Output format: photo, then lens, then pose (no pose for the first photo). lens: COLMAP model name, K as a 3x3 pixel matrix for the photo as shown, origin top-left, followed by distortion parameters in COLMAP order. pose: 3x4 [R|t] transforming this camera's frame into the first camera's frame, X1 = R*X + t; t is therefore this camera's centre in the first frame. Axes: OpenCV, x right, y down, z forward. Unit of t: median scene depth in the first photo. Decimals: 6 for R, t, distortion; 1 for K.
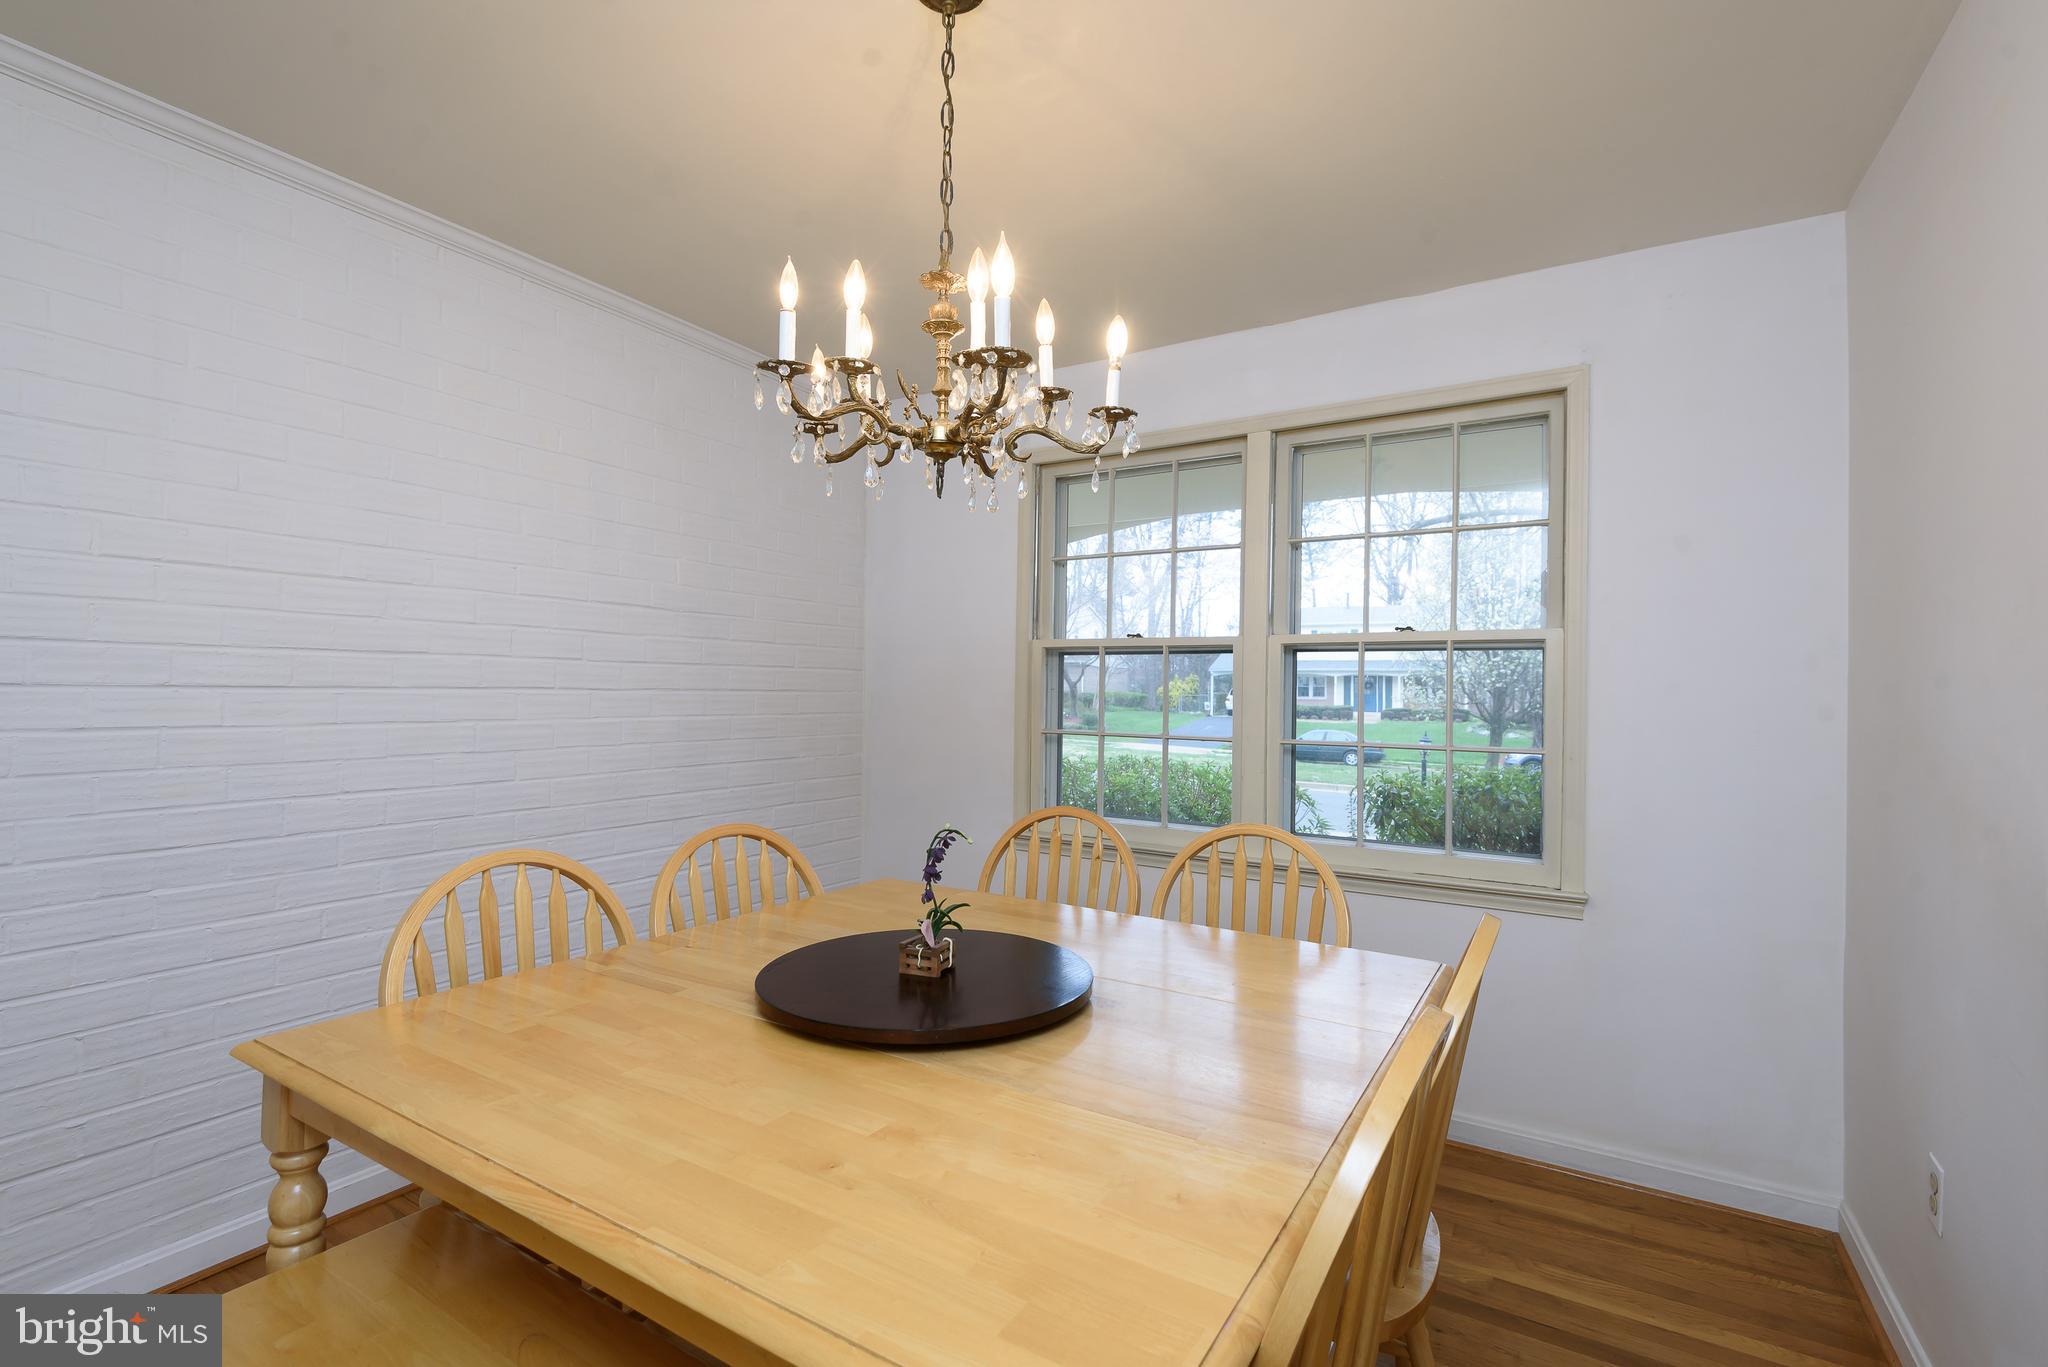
lens RADIAL K [[916.6, 0, 1021.1], [0, 916.6, 678.3], [0, 0, 1]] dist [0.039546, -0.031895]
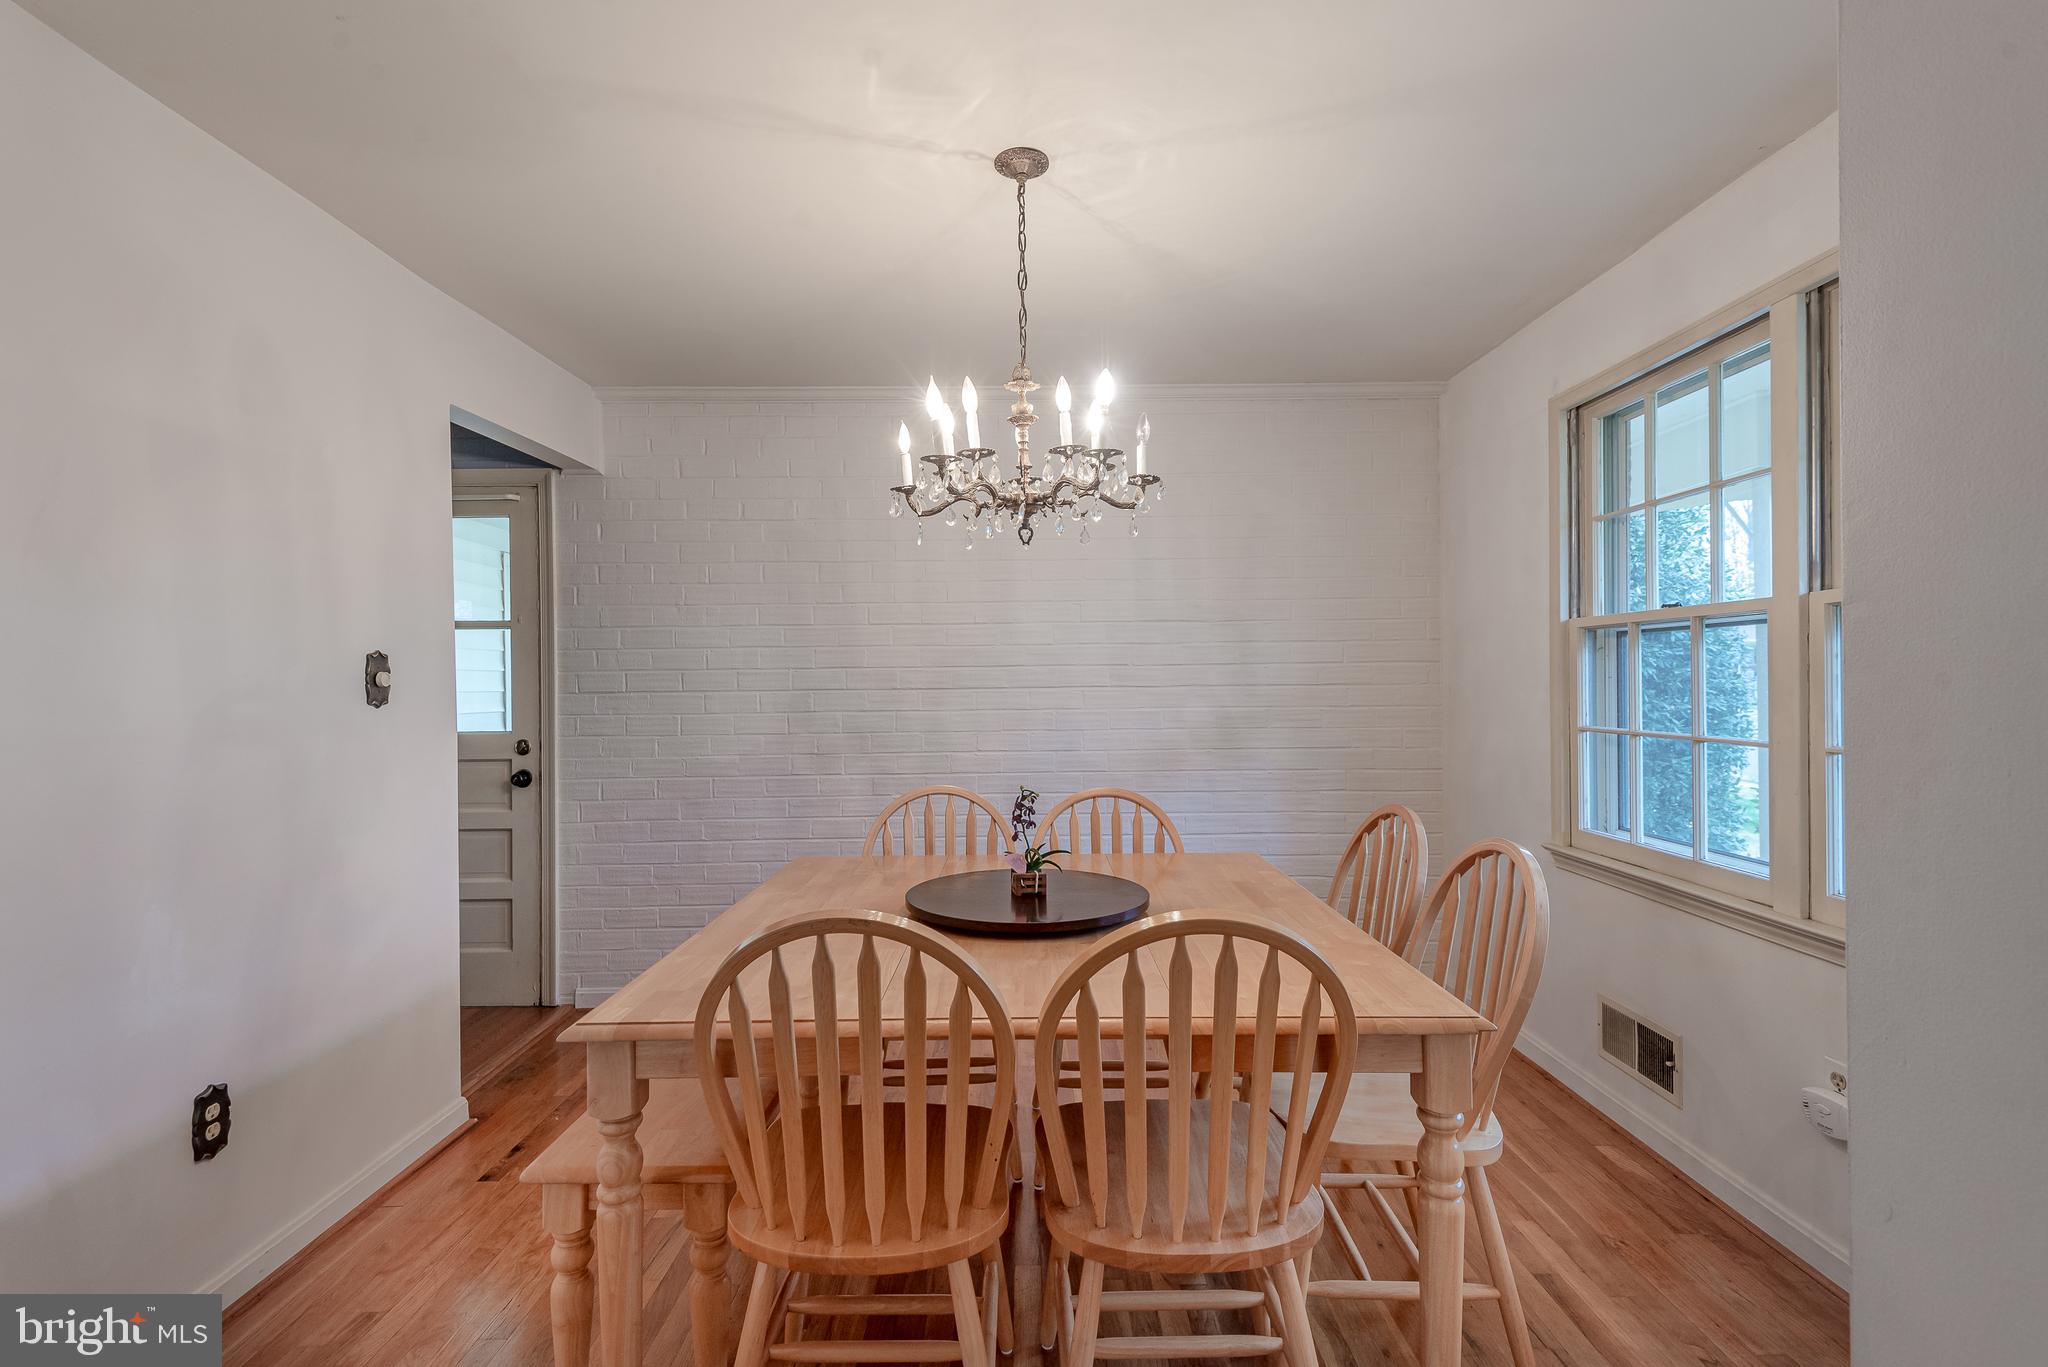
lens RADIAL K [[916.6, 0, 1021.1], [0, 916.6, 678.3], [0, 0, 1]] dist [0.039546, -0.031895]
pose [[0.522579, -0.021248, -0.852326, 0.670328], [0.028532, 0.999565, -0.007425, 0.005826], [0.852114, -0.020438, 0.522958, 0.180273]]
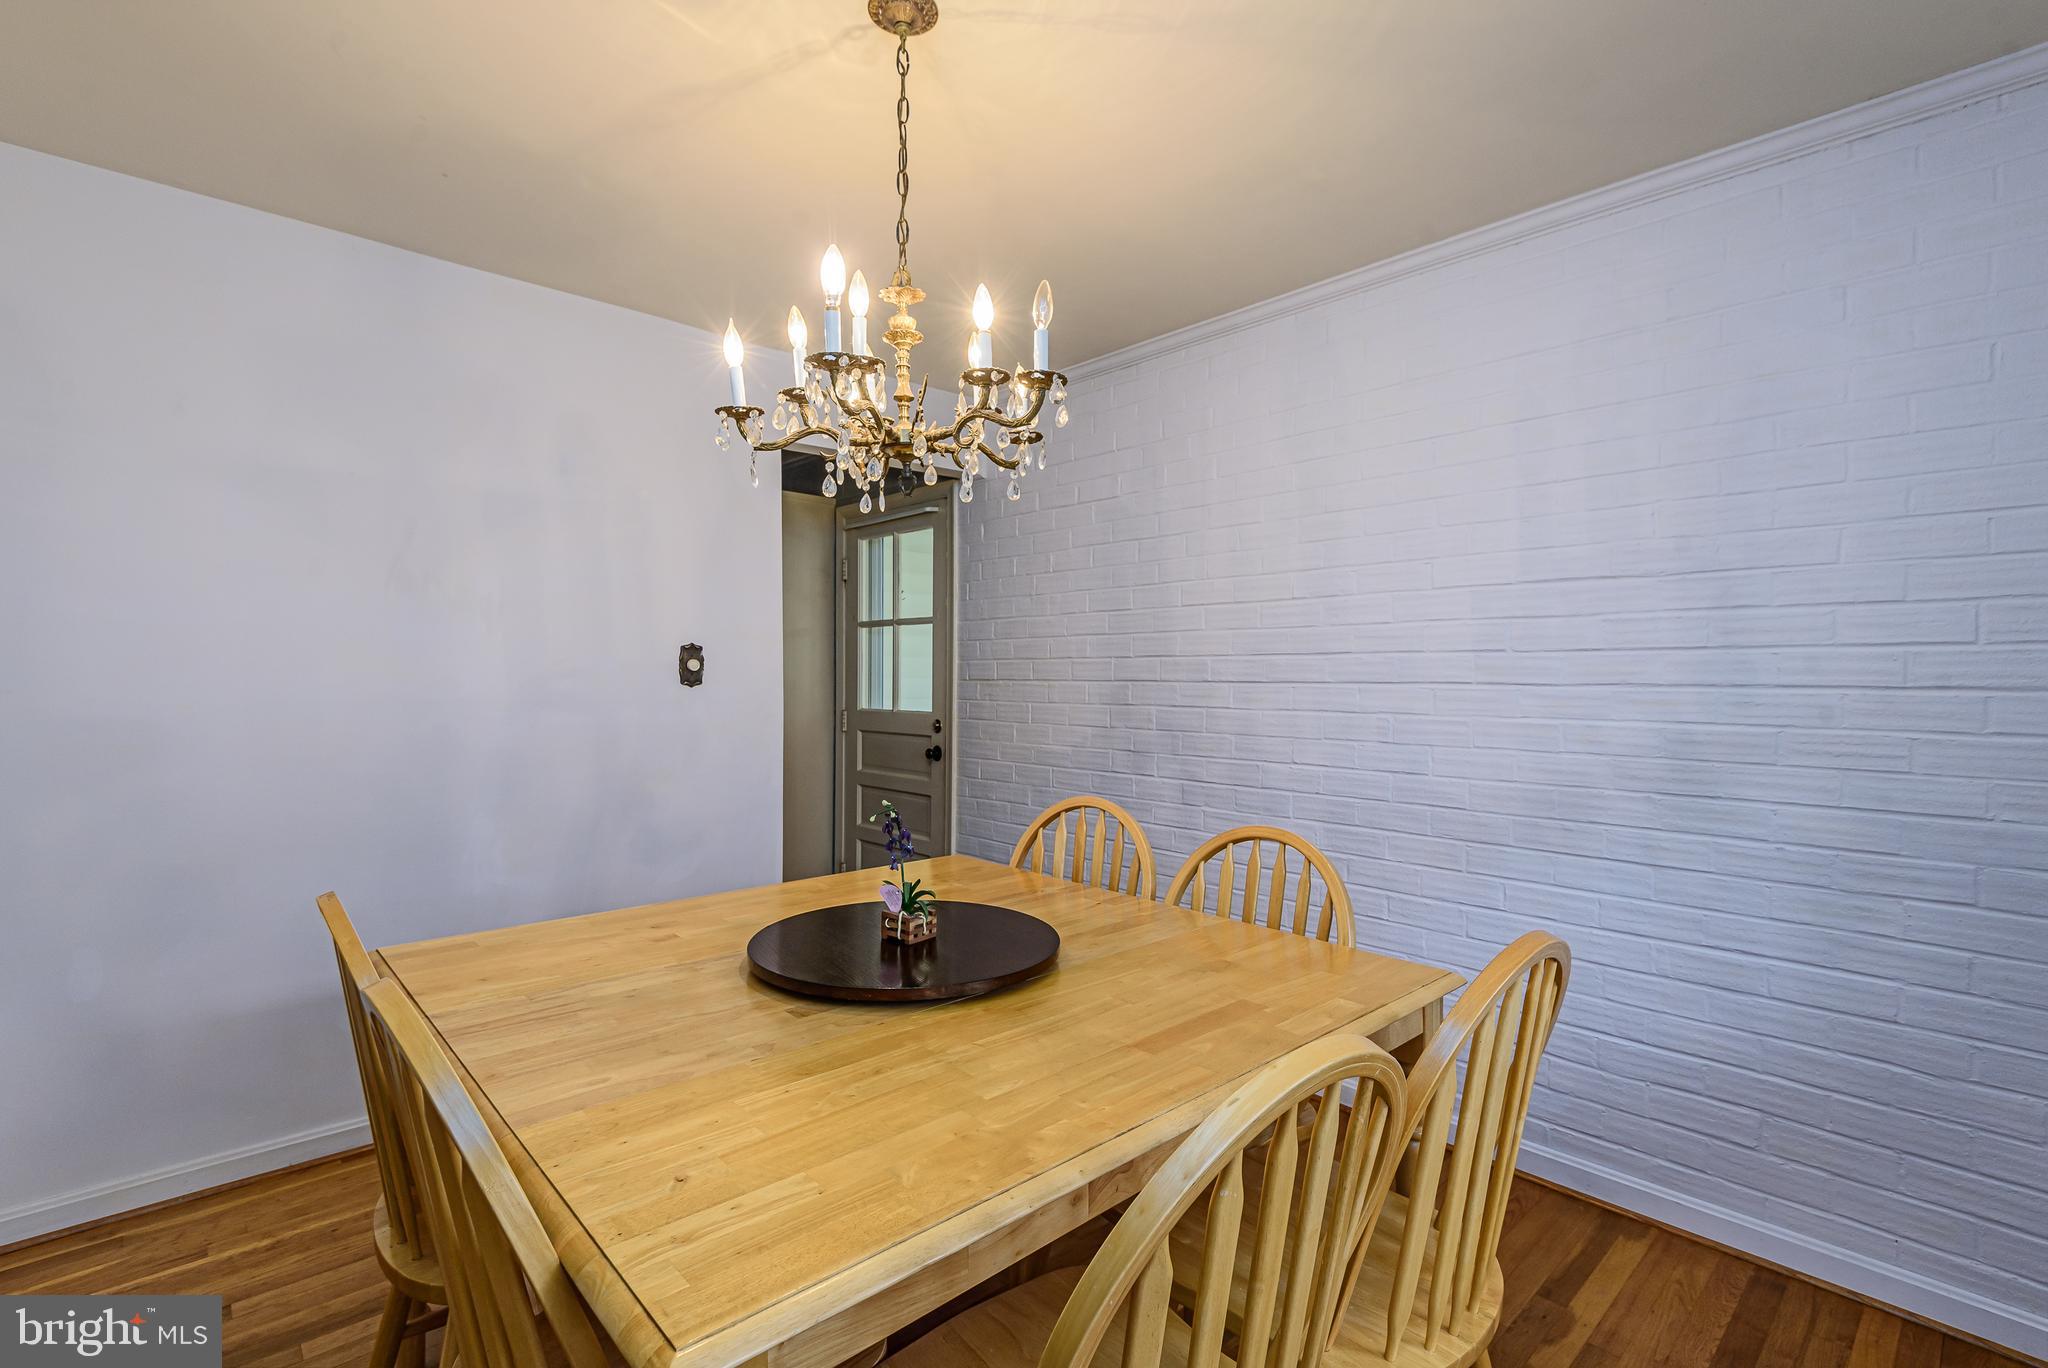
lens RADIAL K [[916.6, 0, 1021.1], [0, 916.6, 678.8], [0, 0, 1]] dist [0.039546, -0.031895]
pose [[-0.271248, -0.010472, -0.962452, 0.570261], [0.005746, 0.999905, -0.012499, 0.017248], [0.962492, -0.008921, -0.271162, 0.896502]]
